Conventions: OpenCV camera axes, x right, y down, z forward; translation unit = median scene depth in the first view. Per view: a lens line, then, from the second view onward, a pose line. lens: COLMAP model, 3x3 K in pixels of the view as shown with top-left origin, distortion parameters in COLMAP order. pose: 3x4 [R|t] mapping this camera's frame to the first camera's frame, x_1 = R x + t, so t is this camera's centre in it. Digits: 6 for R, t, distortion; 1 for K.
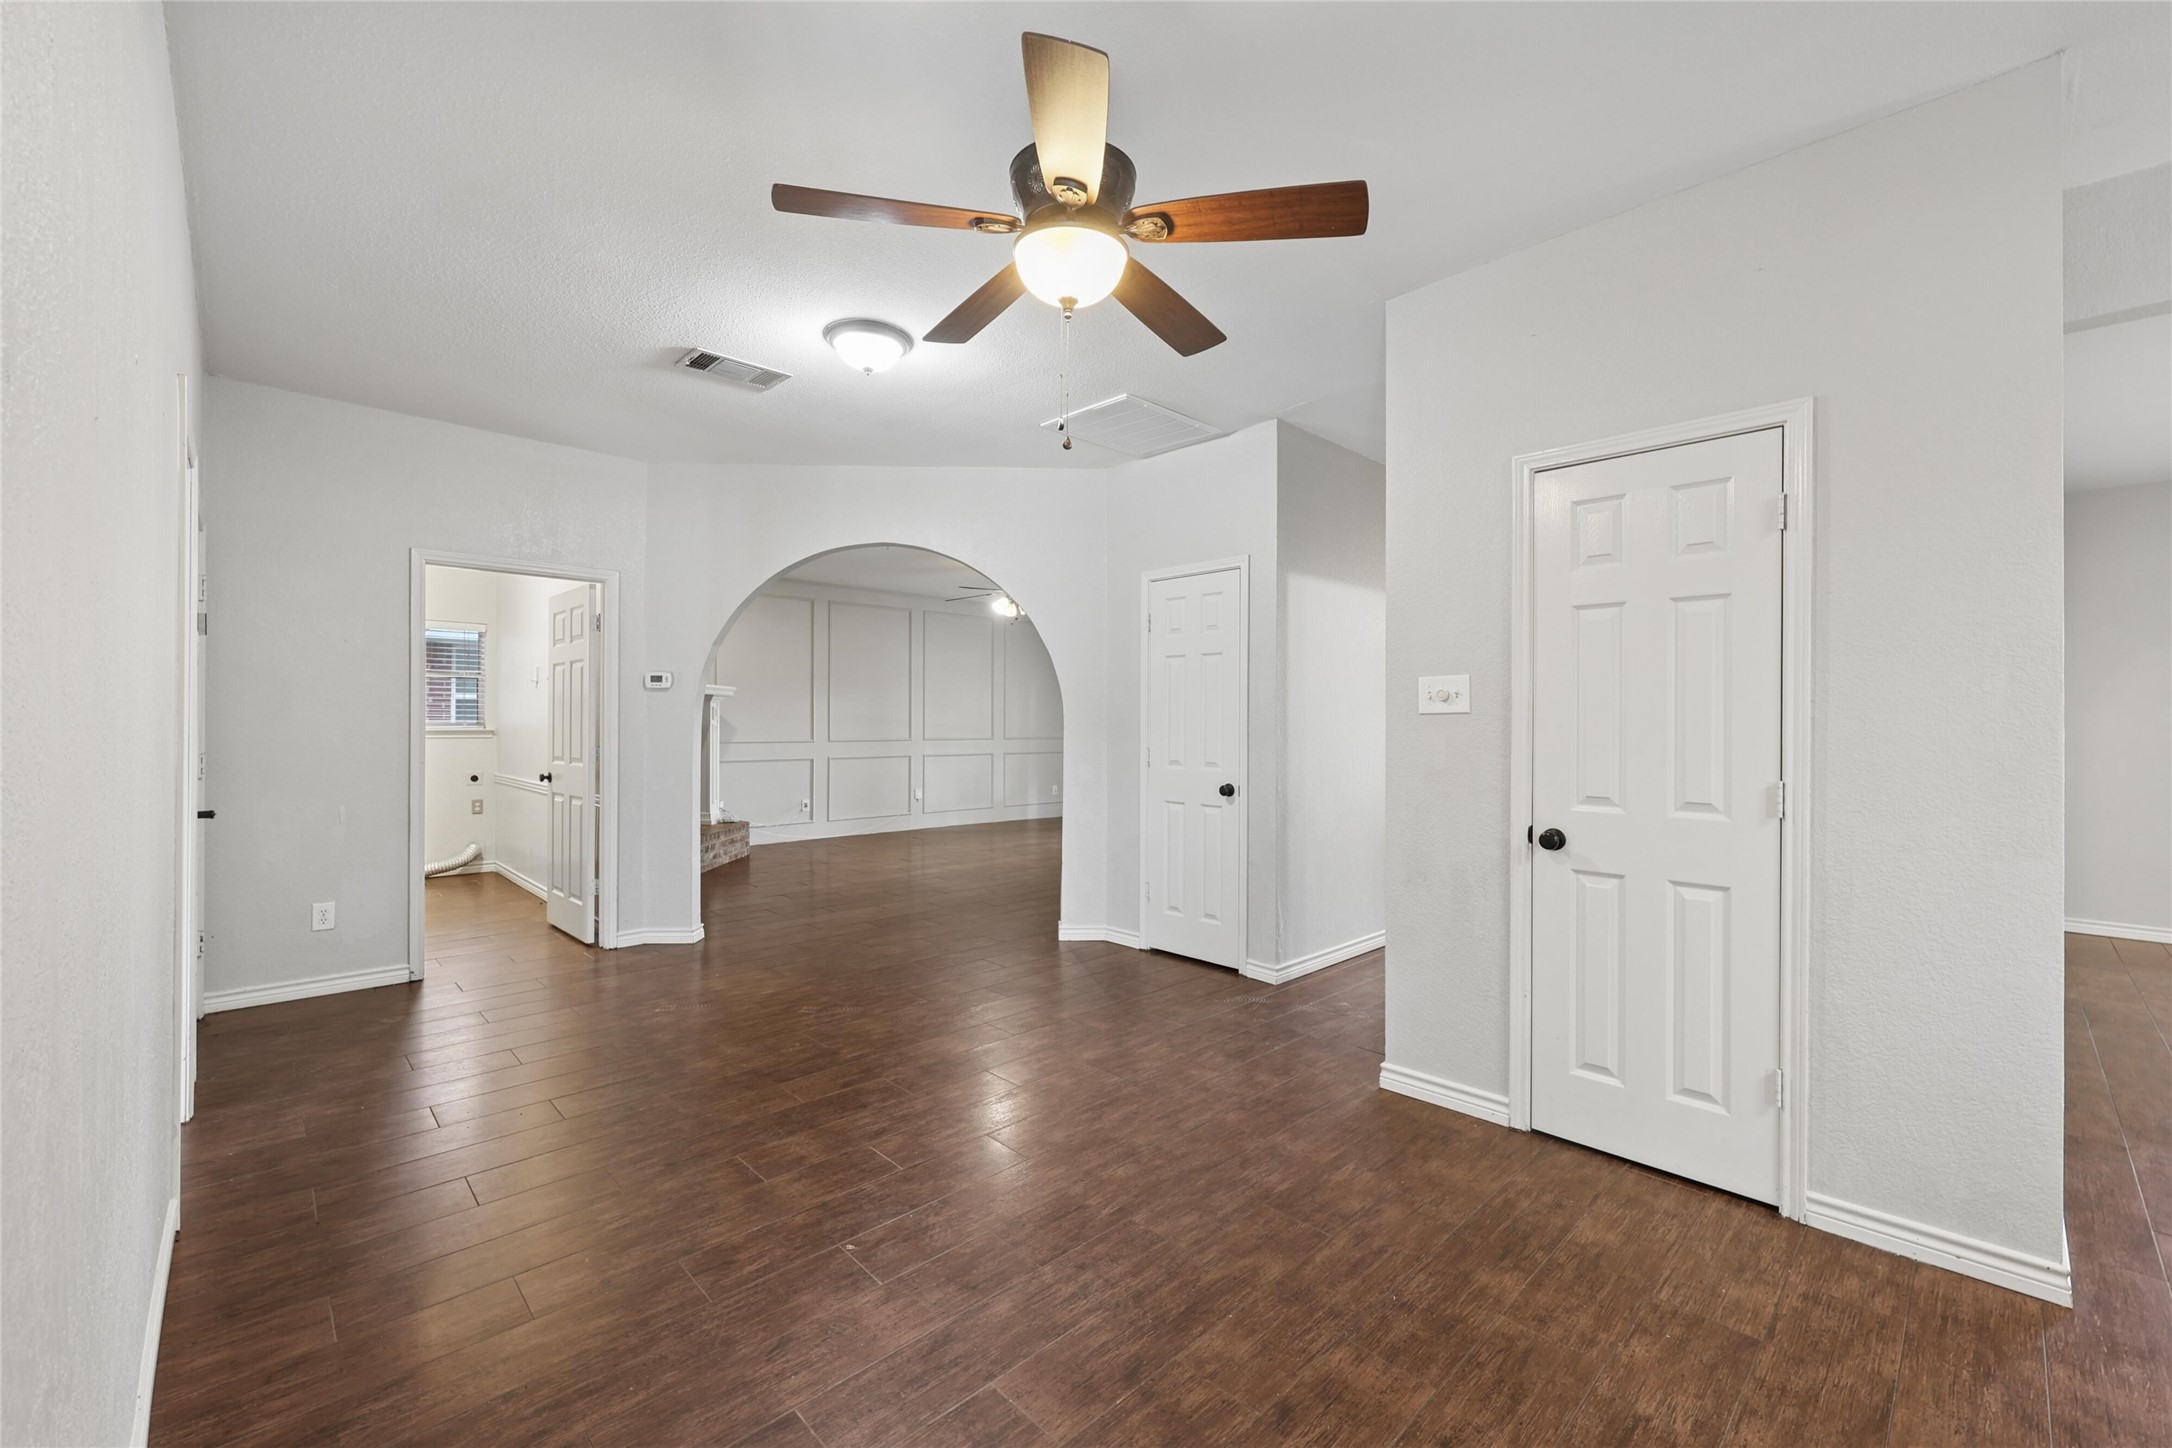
lens RADIAL K [[884.6, 0, 1086.0], [0, 884.6, 724.0], [0, 0, 1]] dist [0.005040, 0.000298]
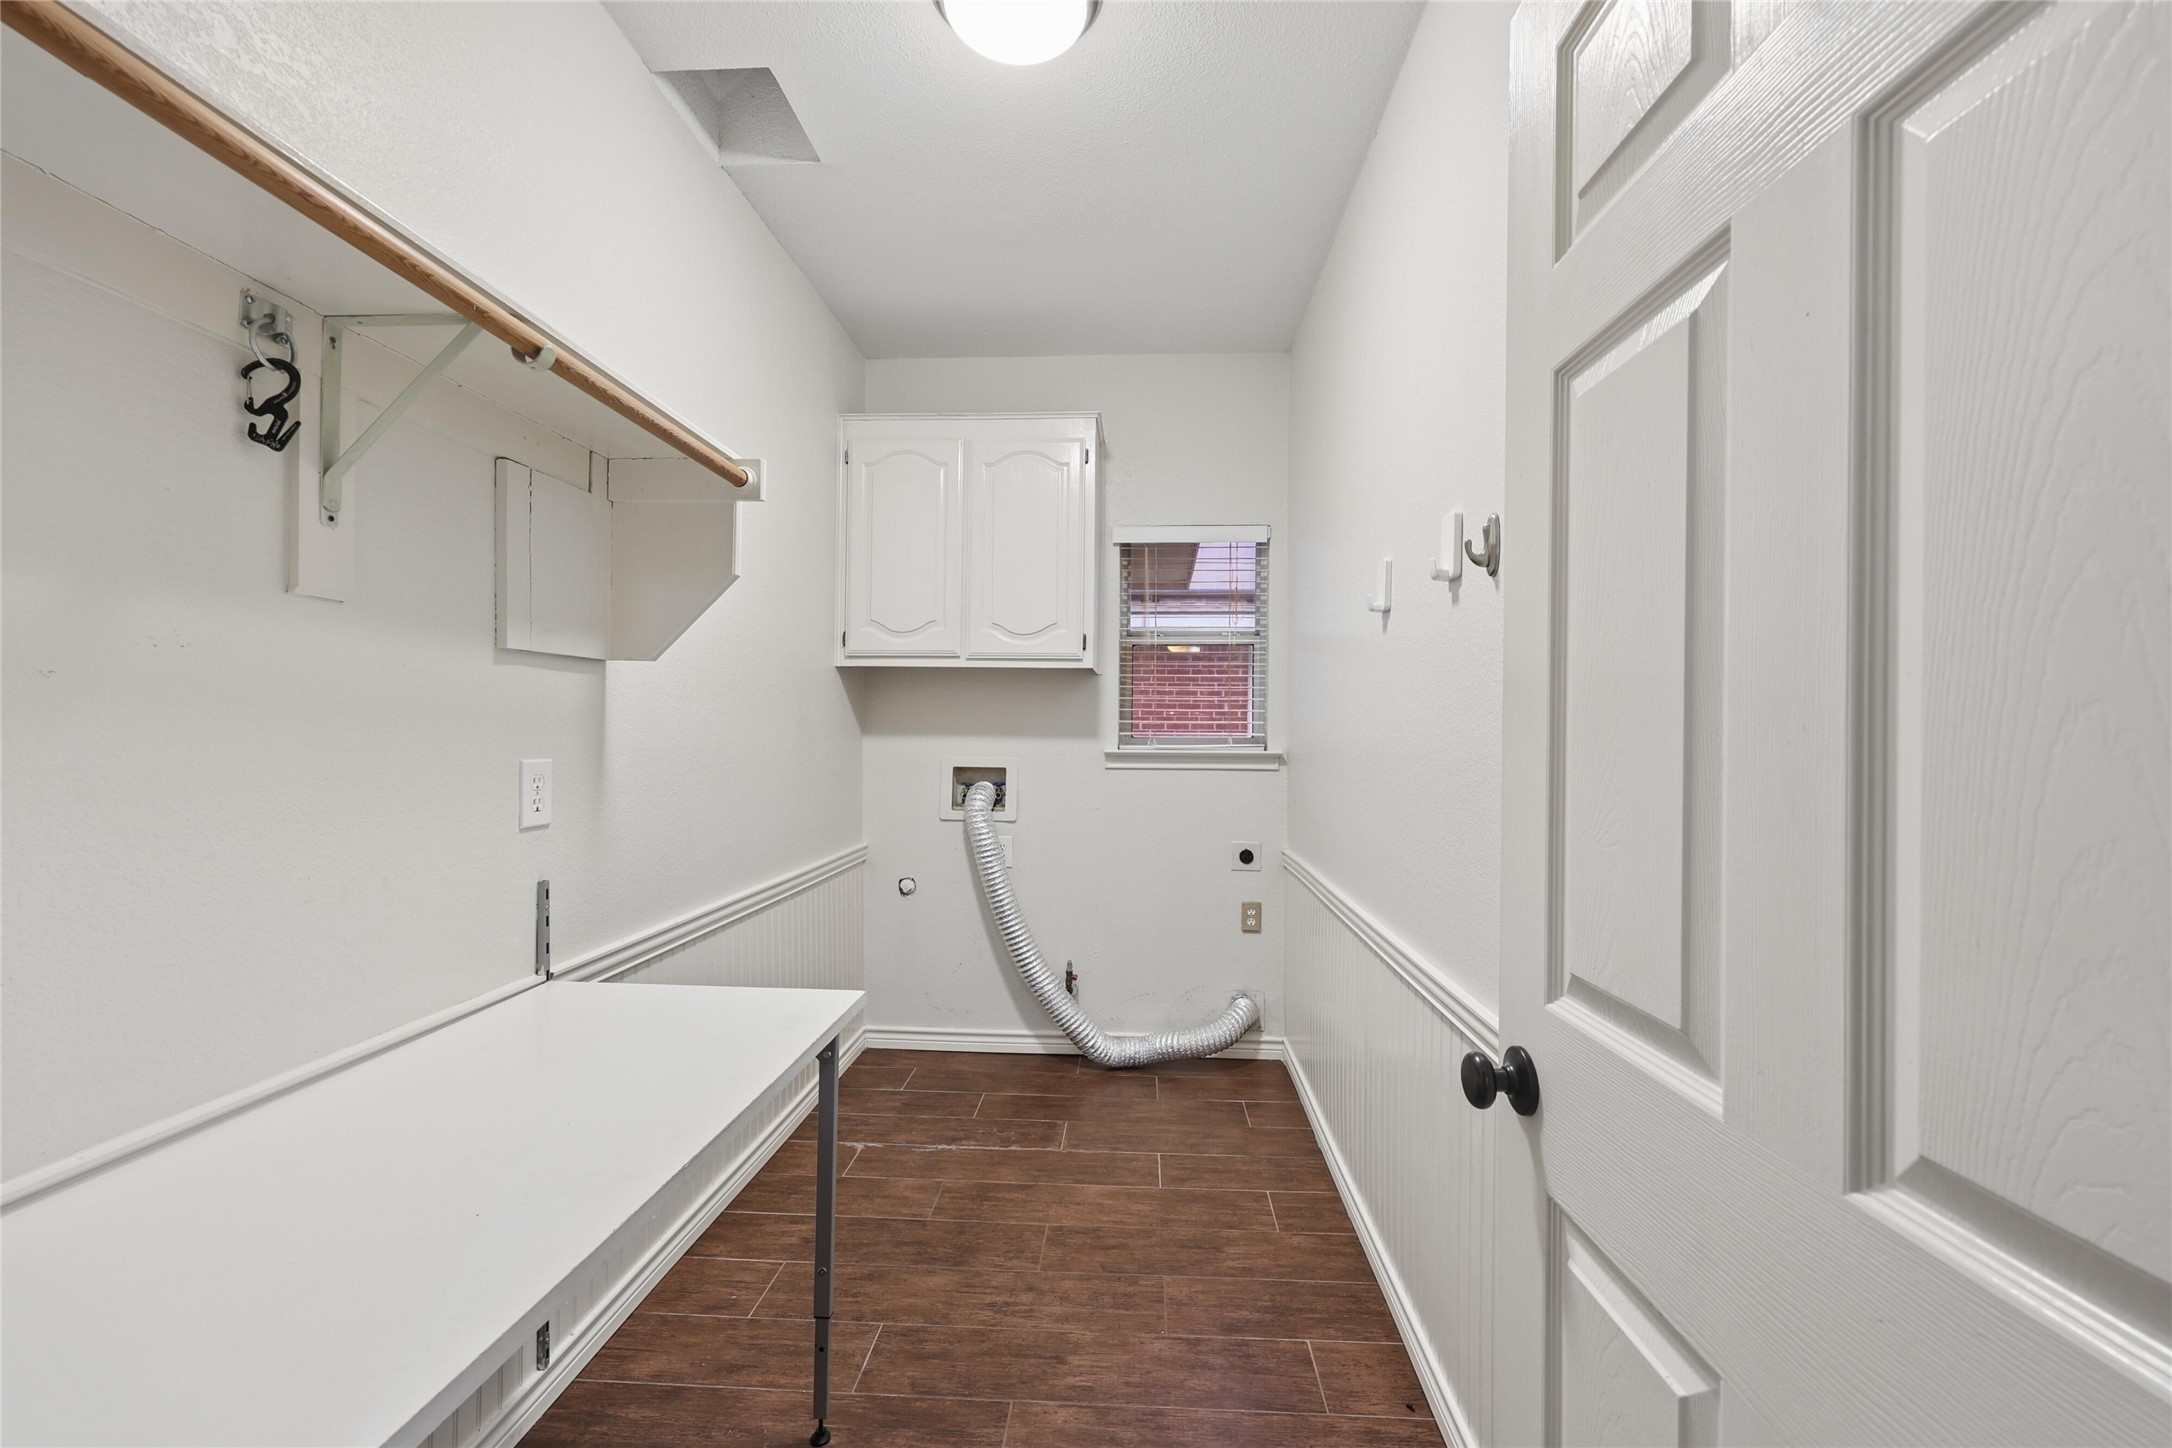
lens RADIAL K [[884.6, 0, 1086.0], [0, 884.6, 724.0], [0, 0, 1]] dist [0.005040, 0.000298]
pose [[0.671870, -0.005265, -0.740651, -0.401253], [-0.016948, 0.999604, -0.022480, 0.003568], [0.740475, 0.027657, 0.671514, 0.622921]]
